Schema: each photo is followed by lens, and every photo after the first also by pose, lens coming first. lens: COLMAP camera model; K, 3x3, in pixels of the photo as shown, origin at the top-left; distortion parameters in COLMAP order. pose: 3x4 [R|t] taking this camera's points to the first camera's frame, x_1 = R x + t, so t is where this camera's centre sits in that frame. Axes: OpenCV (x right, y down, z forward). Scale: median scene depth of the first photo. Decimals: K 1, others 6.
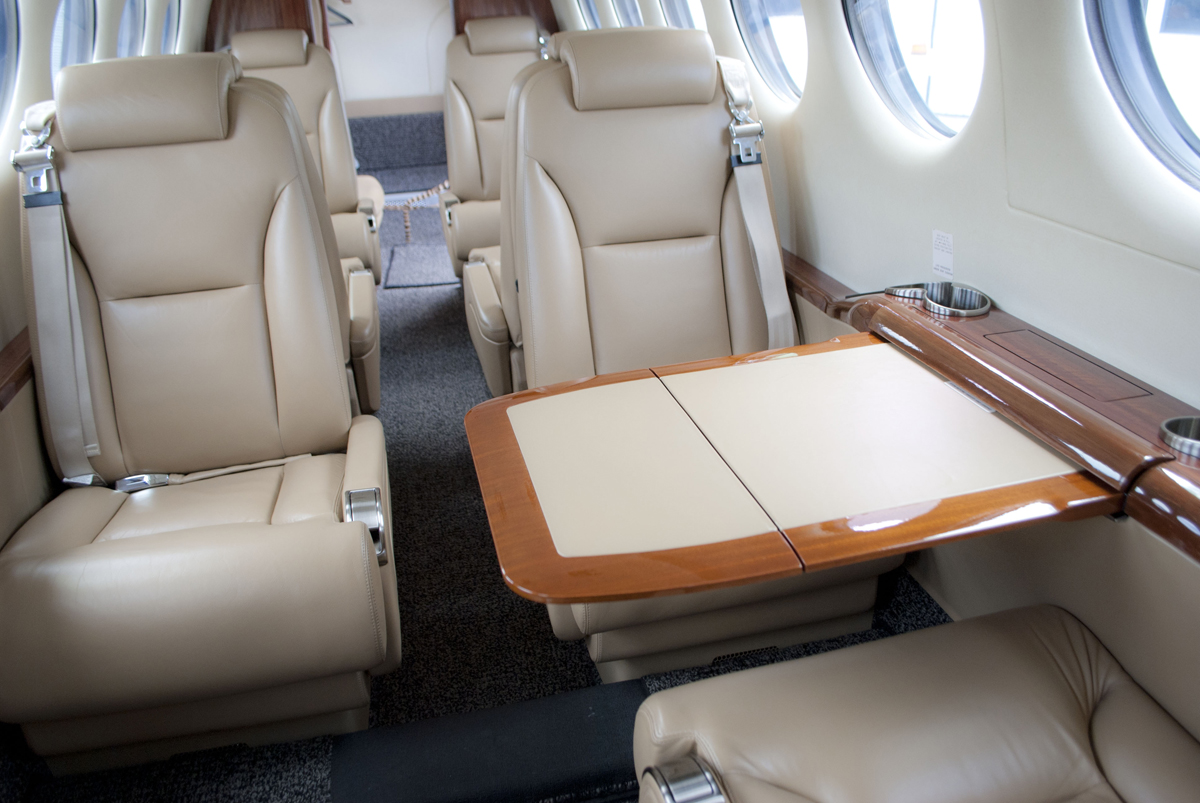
lens RADIAL K [[955.2, 0, 646.1], [0, 955.2, 401.6], [0, 0, 1]] dist [-0.067026, 0.003155]
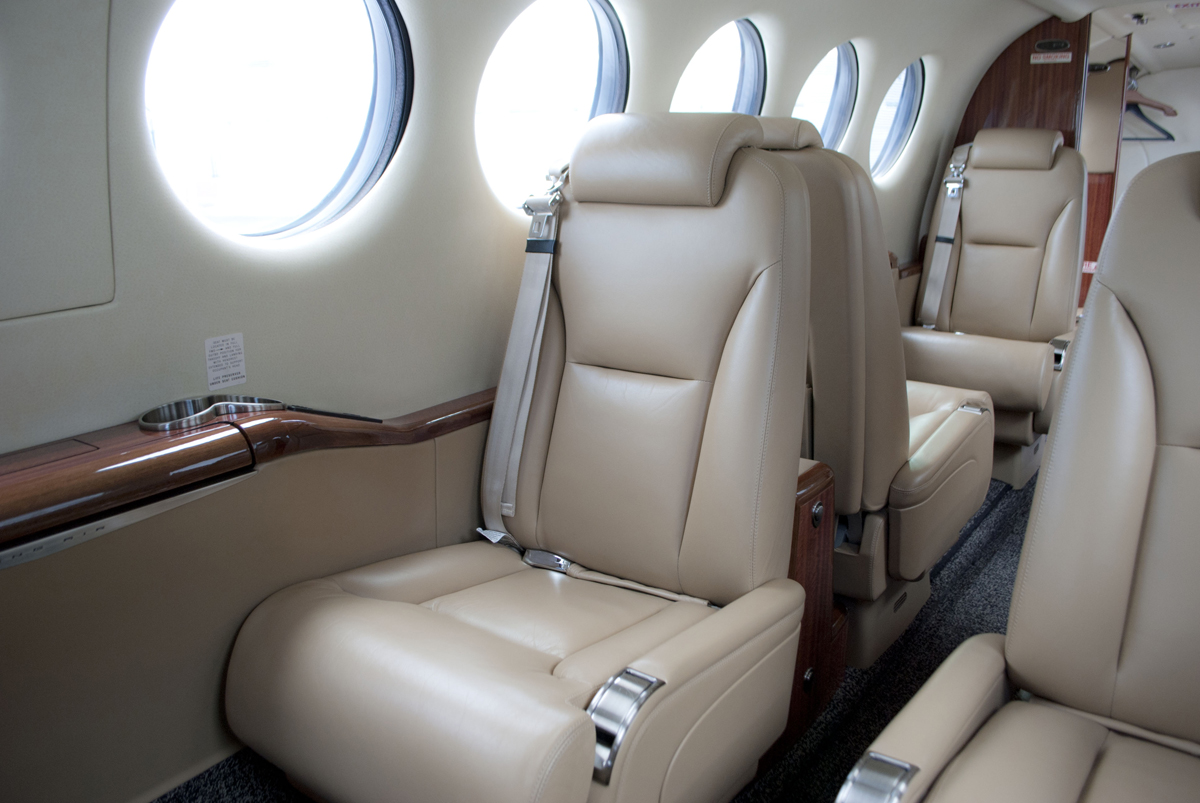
lens RADIAL K [[955.2, 0, 646.1], [0, 955.2, 401.6], [0, 0, 1]] dist [-0.067026, 0.003155]
pose [[0.641044, 0.221096, -0.734969, 0.175877], [-0.312599, 0.949795, 0.013070, -0.106439], [0.700960, 0.221372, 0.677975, 0.418252]]
